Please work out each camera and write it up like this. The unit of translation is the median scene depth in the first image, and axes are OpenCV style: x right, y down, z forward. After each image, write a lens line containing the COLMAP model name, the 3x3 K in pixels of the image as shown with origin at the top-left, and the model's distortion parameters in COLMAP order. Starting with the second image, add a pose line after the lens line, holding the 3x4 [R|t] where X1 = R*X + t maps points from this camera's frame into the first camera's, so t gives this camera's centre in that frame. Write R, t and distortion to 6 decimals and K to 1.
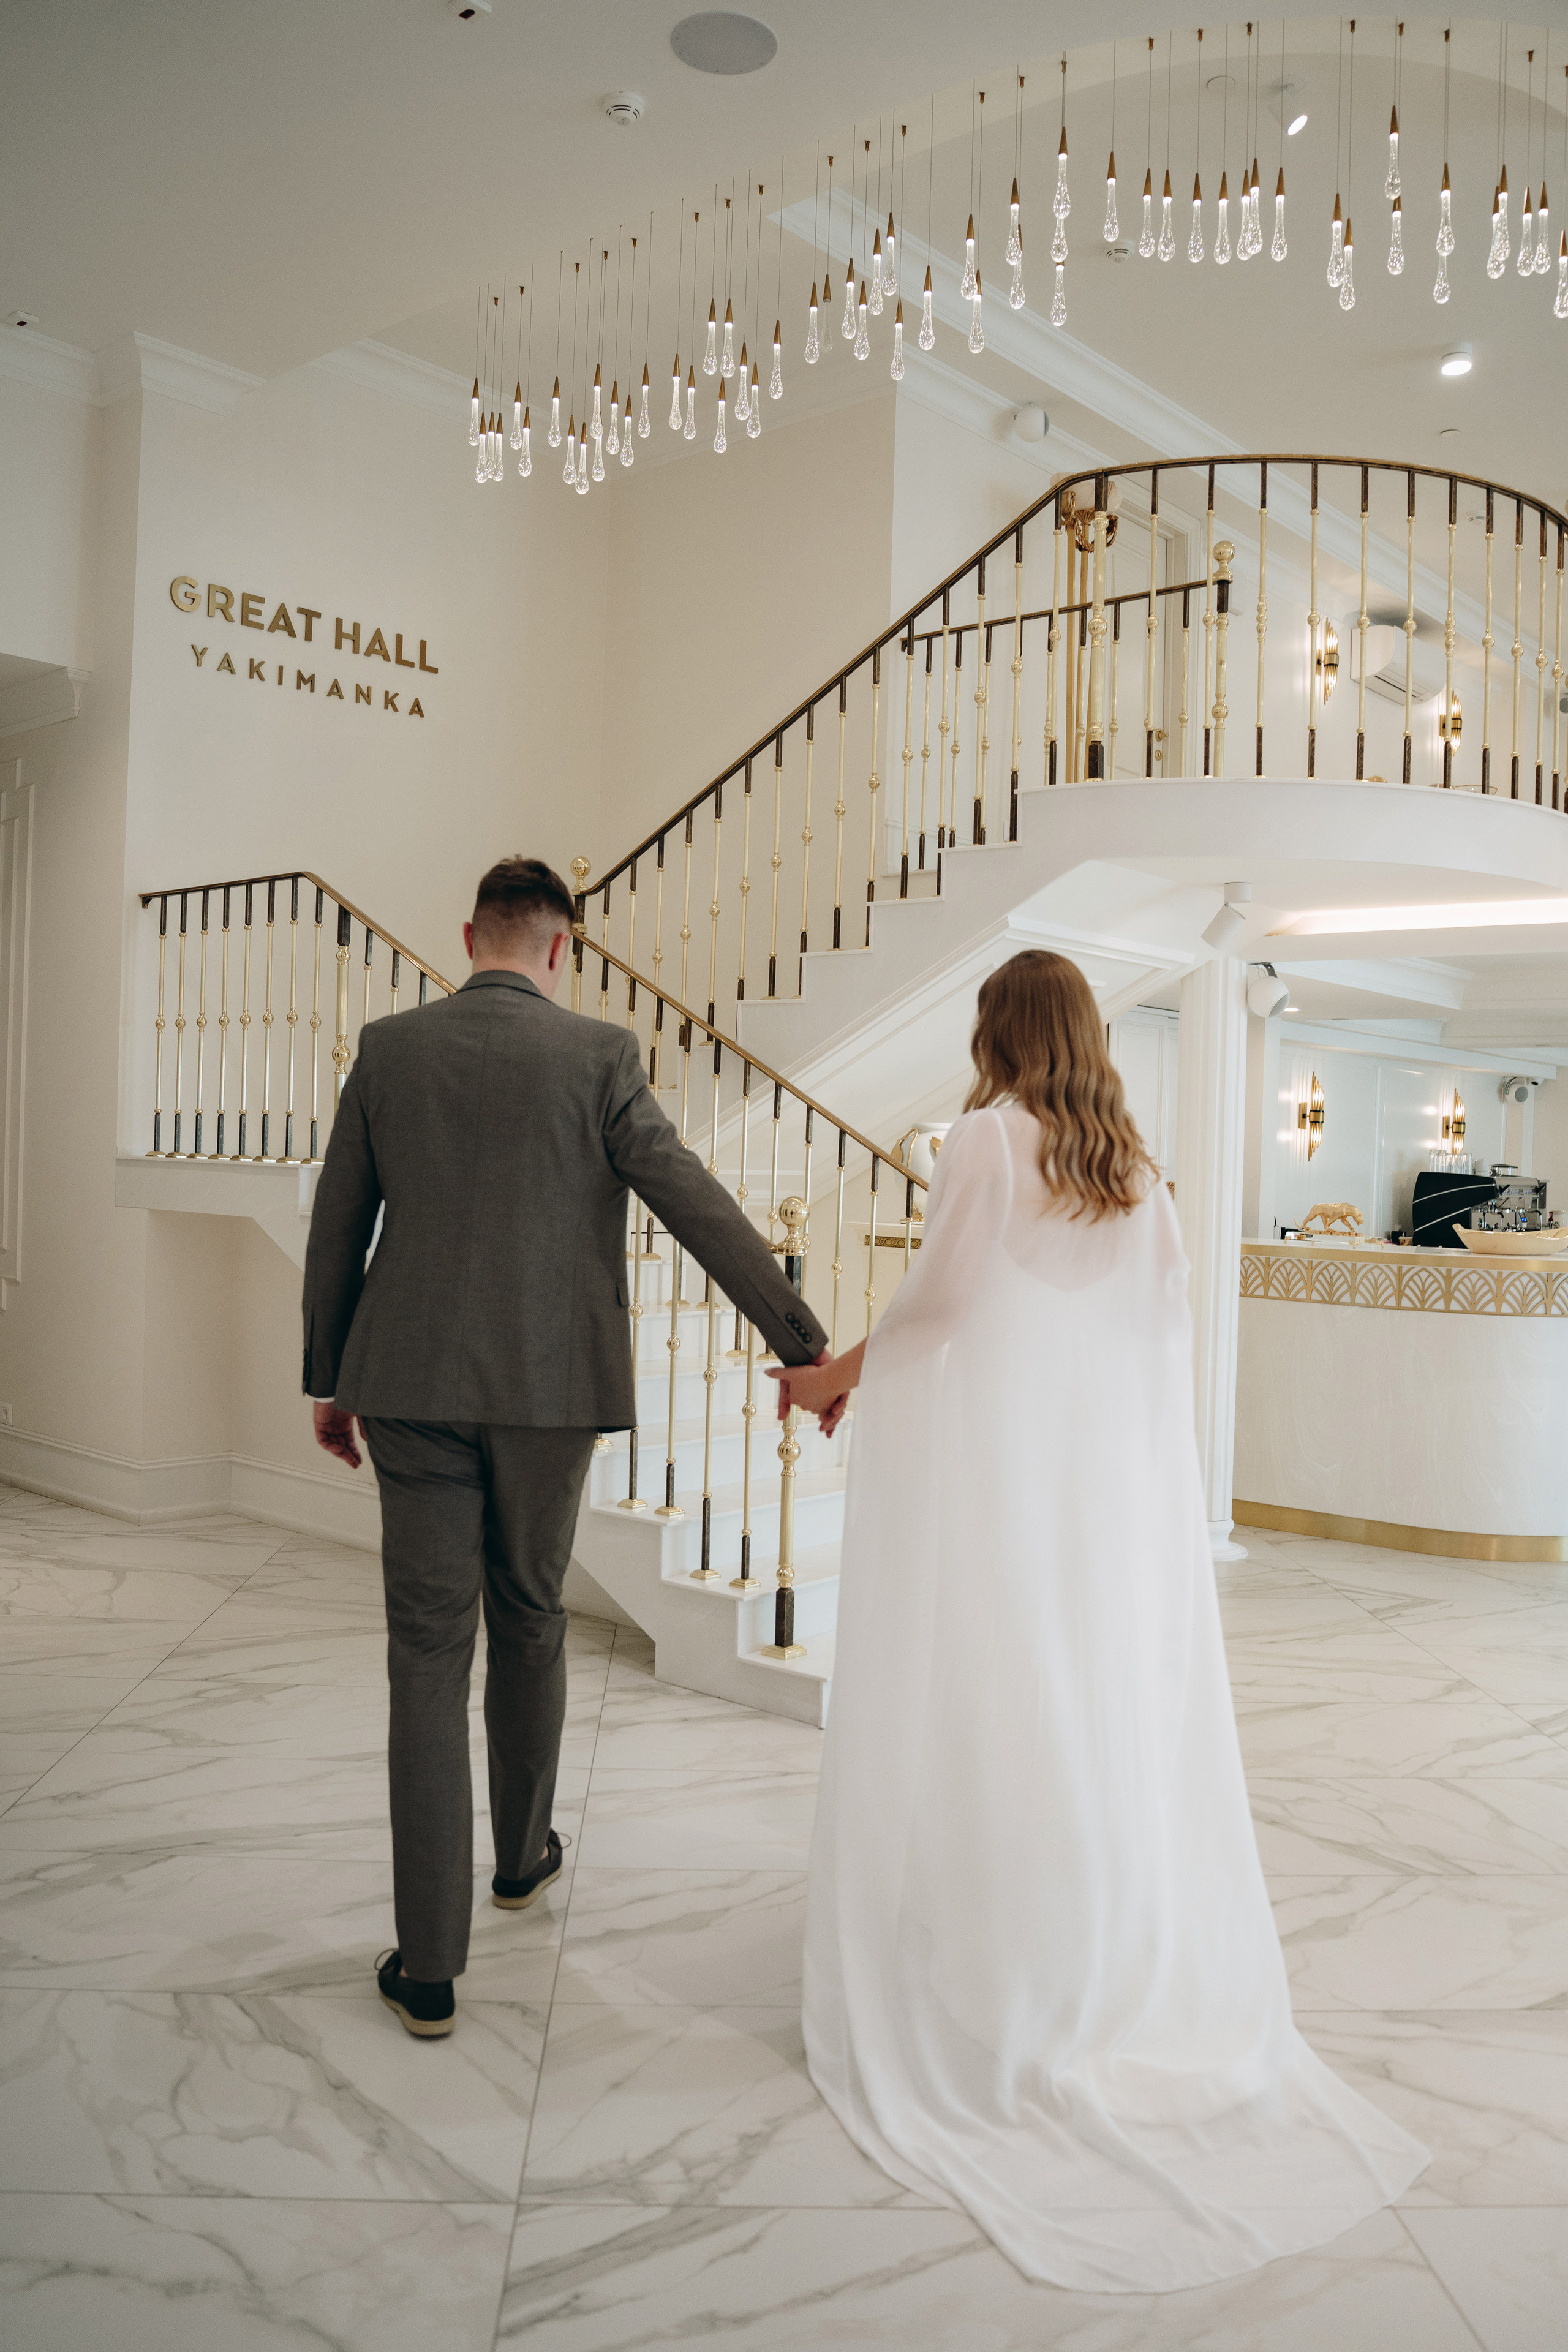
lens RADIAL K [[1913.7, 0, 779.5], [0, 1913.7, 1174.7], [0, 0, 1]] dist [-0.061651, -0.013236]
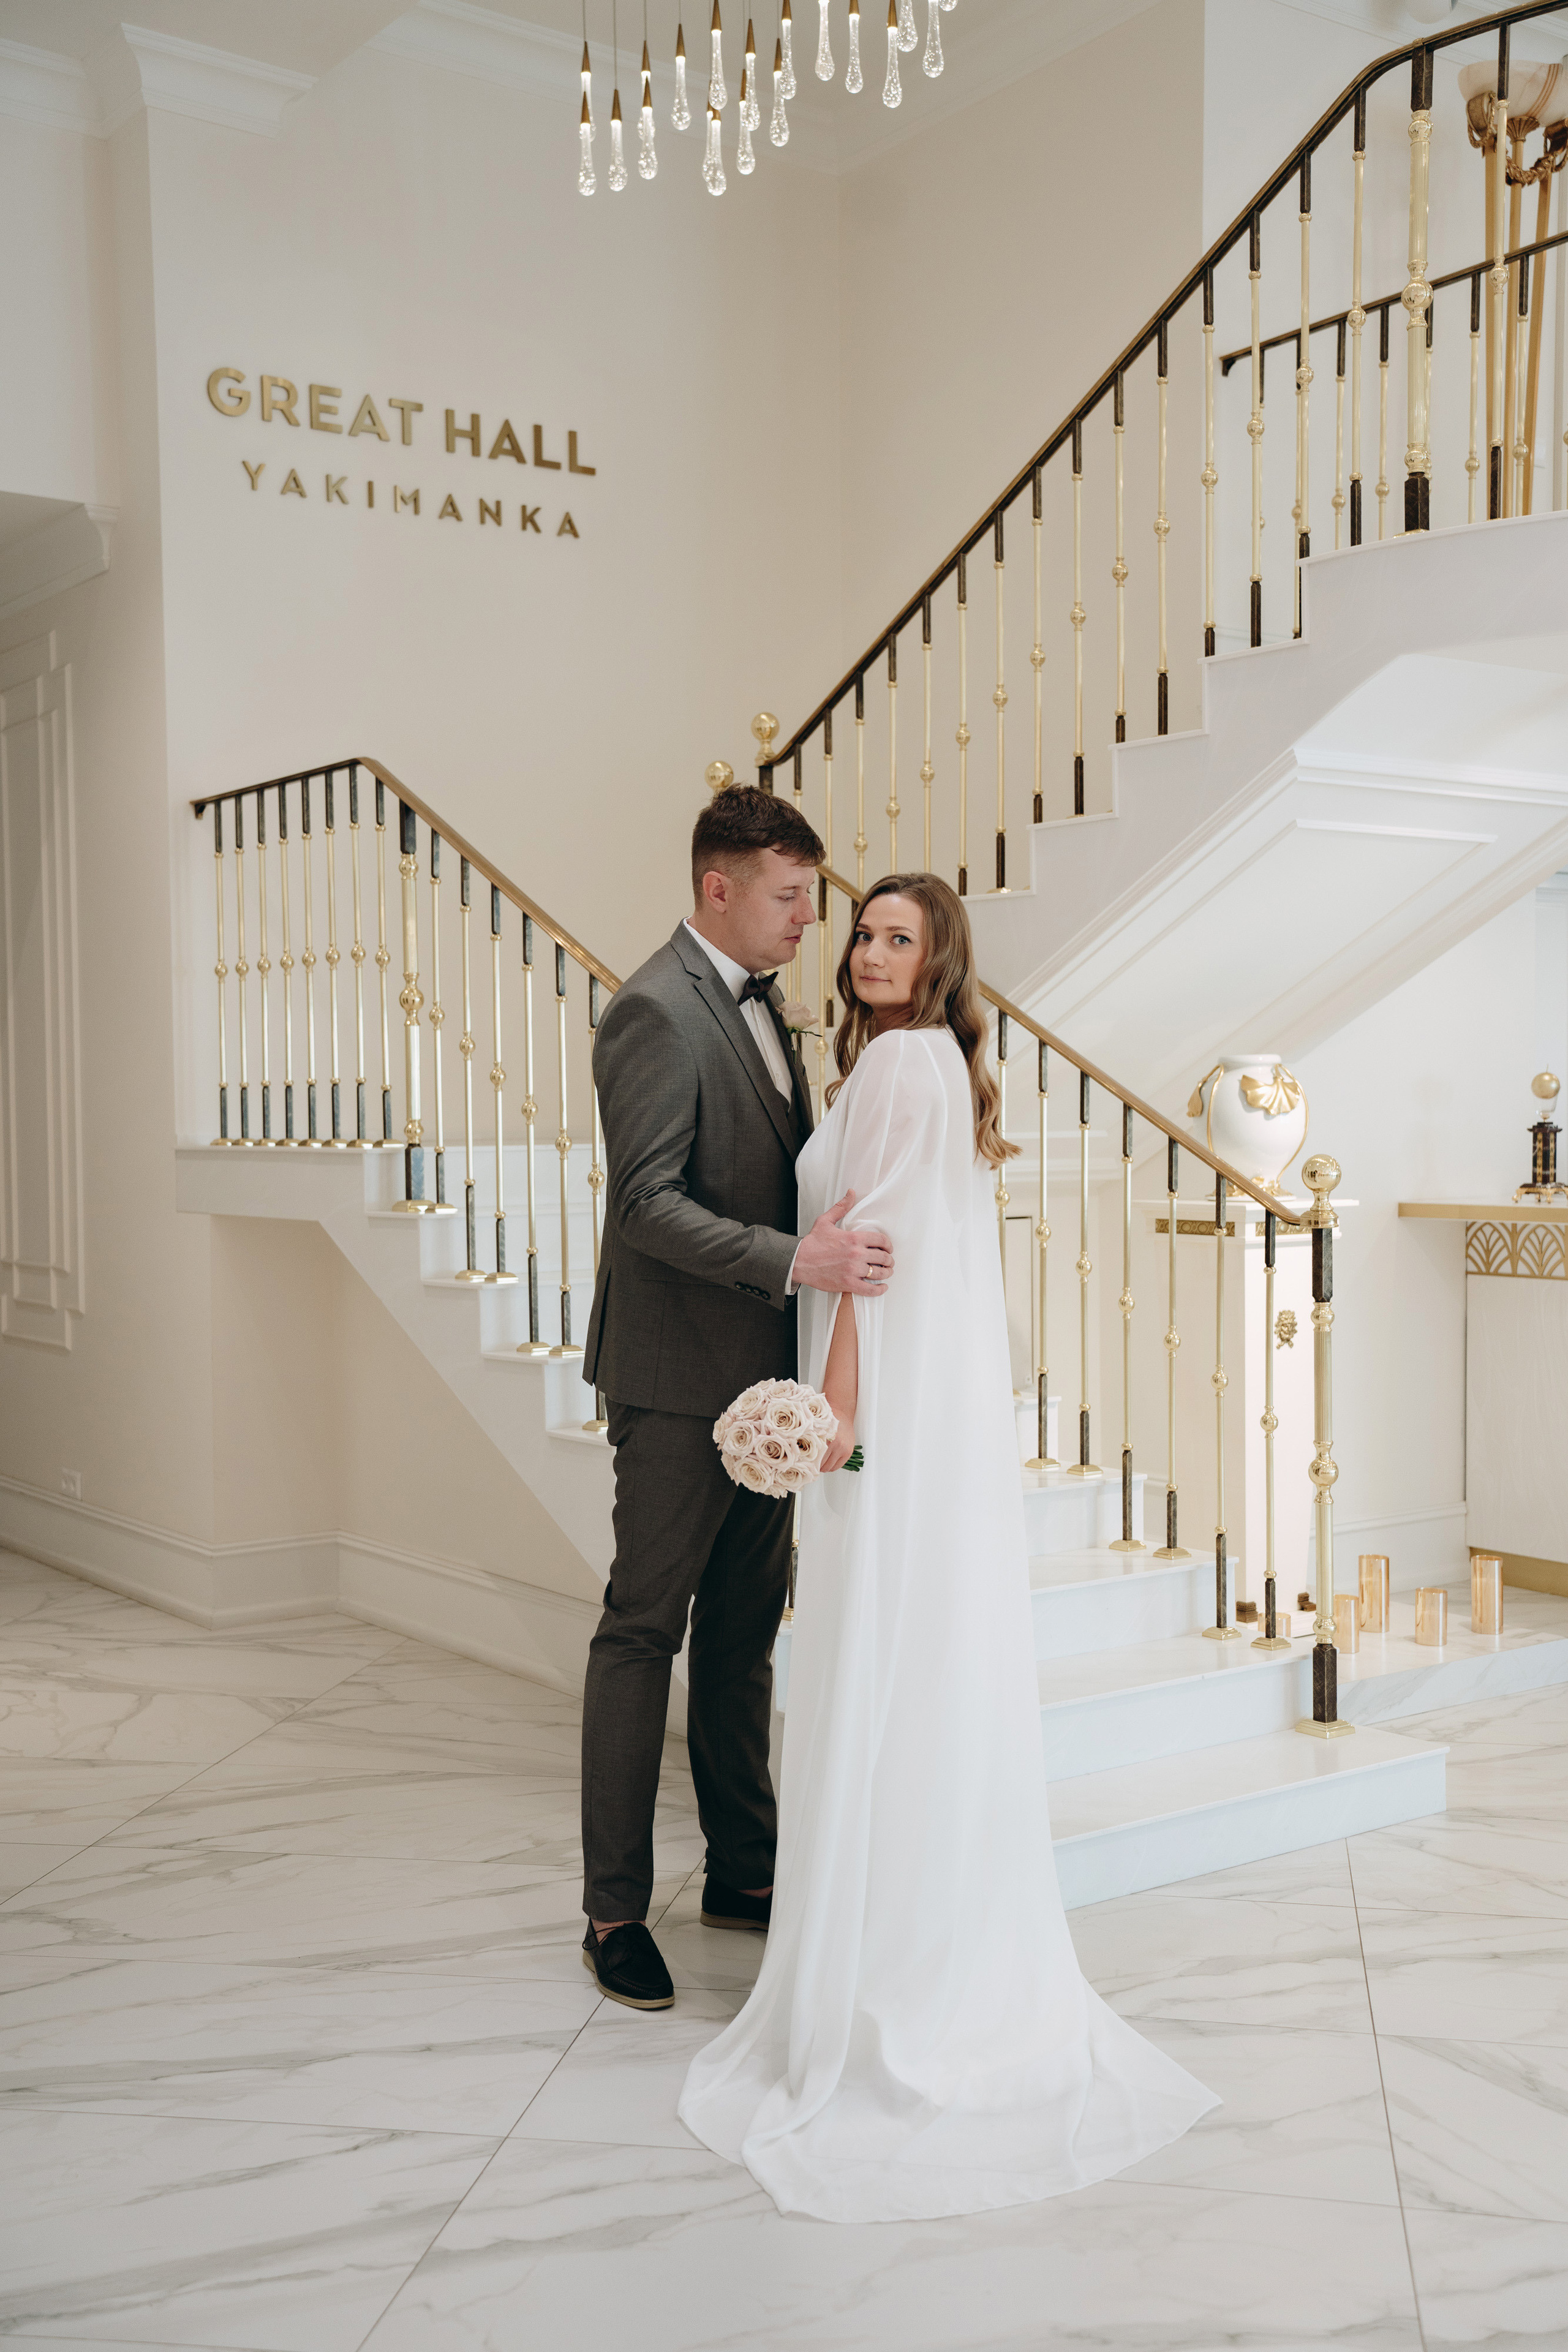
lens RADIAL K [[2527.8, 0, 790.3], [0, 2527.8, 1171.3], [0, 0, 1]] dist [0.117507, 0.000000]
pose [[0.972512, -0.034809, -0.230236, 0.129951], [0.037205, 0.999289, 0.006072, 0.003370], [0.229861, -0.014471, 0.973116, 0.058628]]
